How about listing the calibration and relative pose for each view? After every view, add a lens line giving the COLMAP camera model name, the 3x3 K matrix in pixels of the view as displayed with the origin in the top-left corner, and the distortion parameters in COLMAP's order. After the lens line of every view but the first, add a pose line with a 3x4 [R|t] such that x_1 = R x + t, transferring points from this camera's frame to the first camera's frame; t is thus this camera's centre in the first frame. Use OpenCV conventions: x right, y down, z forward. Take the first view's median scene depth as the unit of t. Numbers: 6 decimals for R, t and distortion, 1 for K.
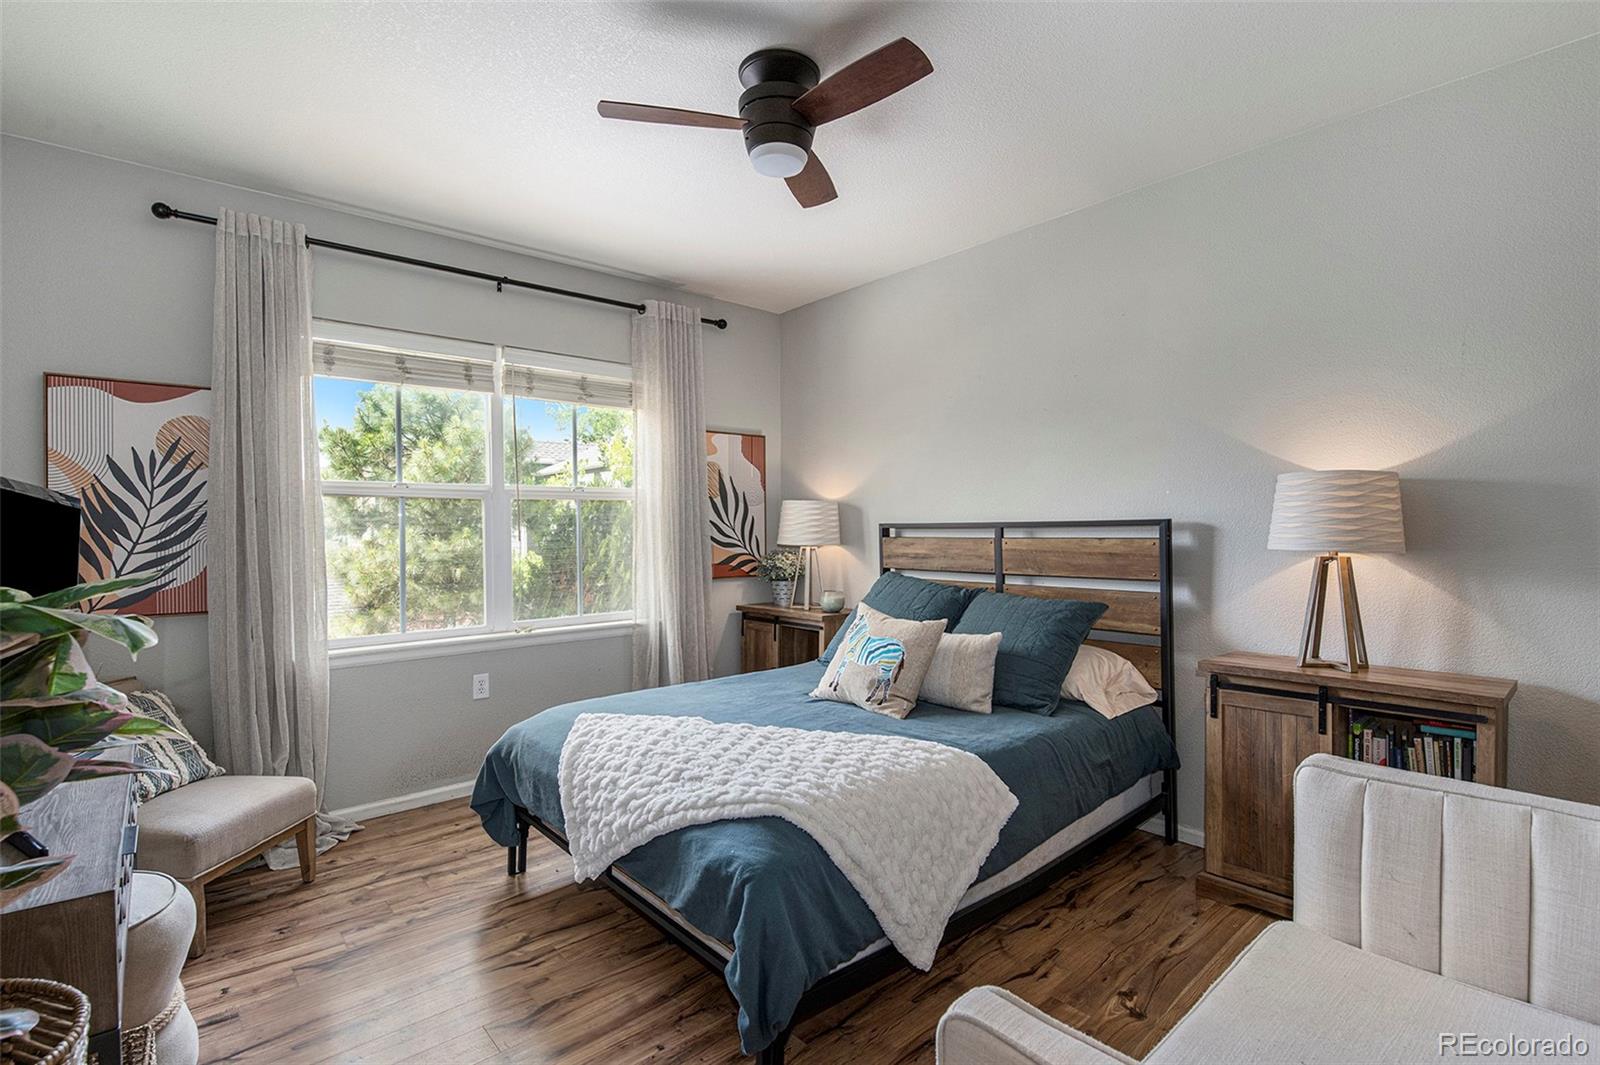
lens RADIAL K [[730.8, 0, 798.6], [0, 730.8, 531.7], [0, 0, 1]] dist [-0.005863, -0.006731]
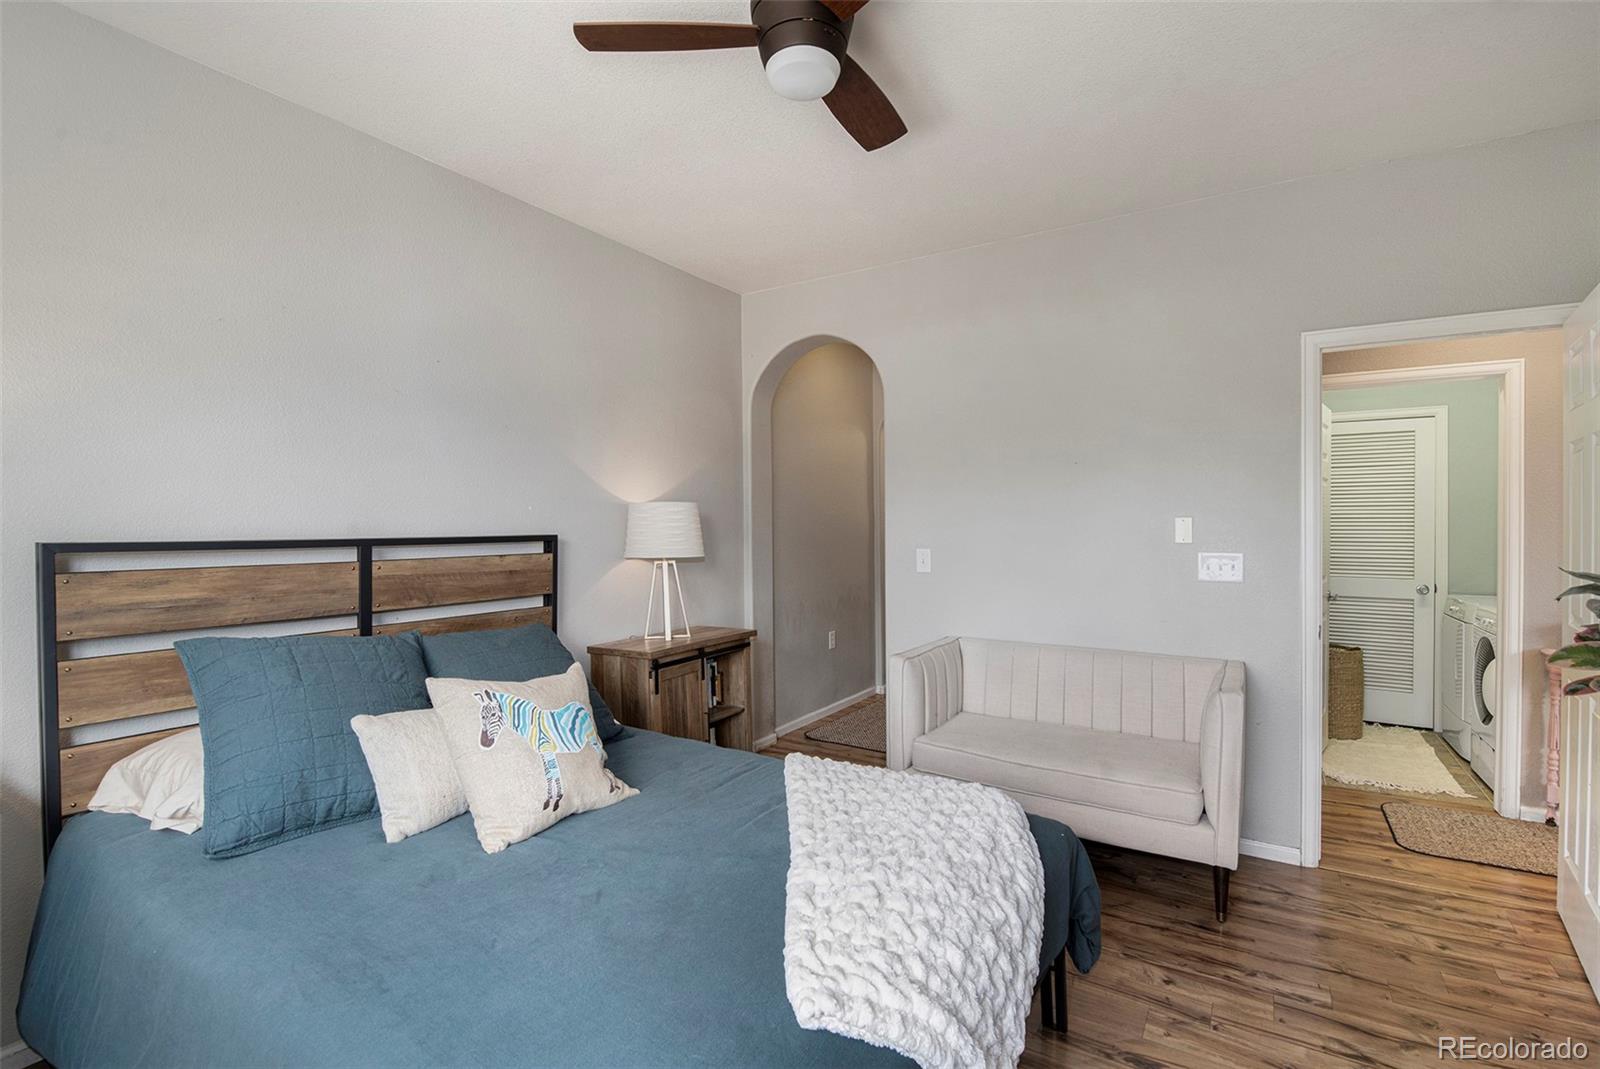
lens RADIAL K [[730.8, 0, 797.5], [0, 730.8, 535.9], [0, 0, 1]] dist [-0.005863, -0.006731]
pose [[-0.273806, 0.000243, 0.961785, -0.511327], [0.015096, 0.999878, 0.004045, -0.012241], [-0.961666, 0.015627, -0.273776, 0.813519]]
